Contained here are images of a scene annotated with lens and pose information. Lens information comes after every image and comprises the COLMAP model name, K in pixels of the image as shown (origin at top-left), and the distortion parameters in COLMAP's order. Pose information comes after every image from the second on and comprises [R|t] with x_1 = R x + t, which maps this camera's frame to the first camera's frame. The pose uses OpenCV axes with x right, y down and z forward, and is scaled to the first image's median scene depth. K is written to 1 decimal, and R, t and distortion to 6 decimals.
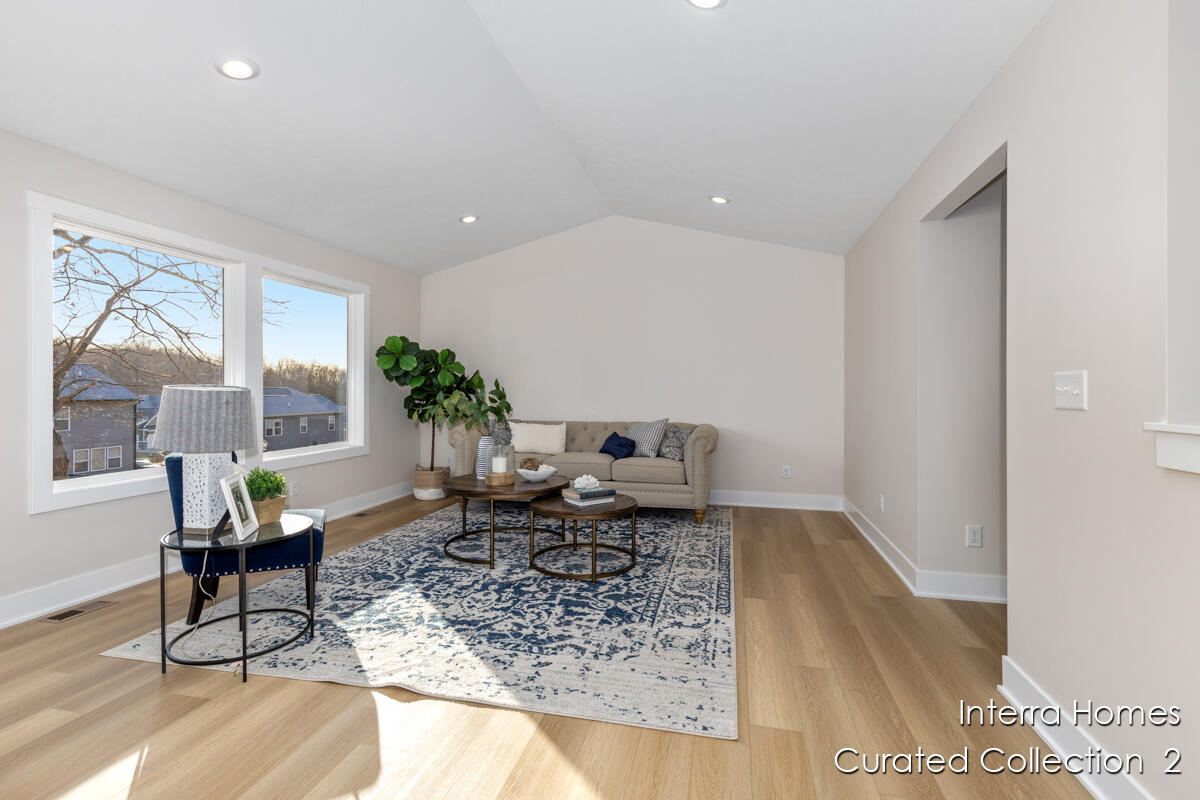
lens RADIAL K [[535.7, 0, 610.9], [0, 535.7, 391.1], [0, 0, 1]] dist [0.004620, 0.000355]
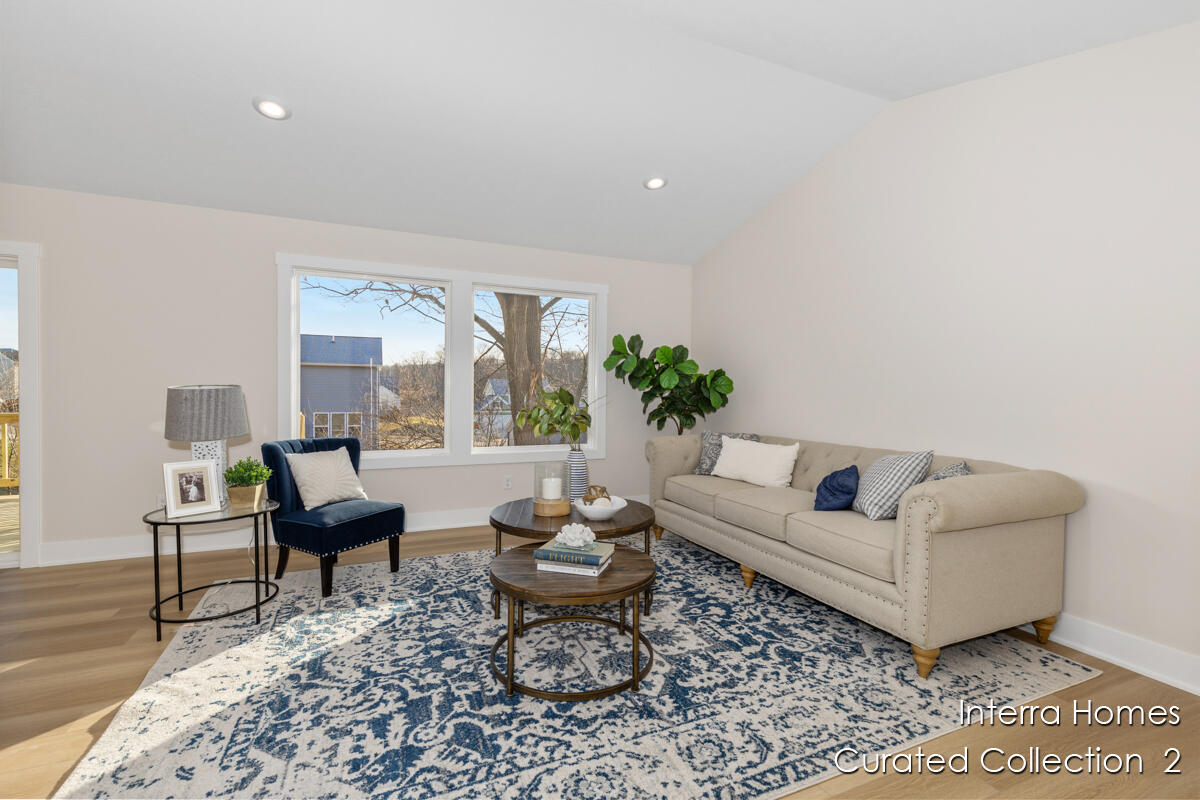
lens RADIAL K [[535.7, 0, 603.4], [0, 535.7, 404.1], [0, 0, 1]] dist [0.004620, 0.000355]
pose [[0.612631, 0.026483, -0.789925, 0.569238], [-0.013838, 0.999645, 0.022781, -0.005329], [0.790248, -0.003026, 0.612780, 0.741701]]
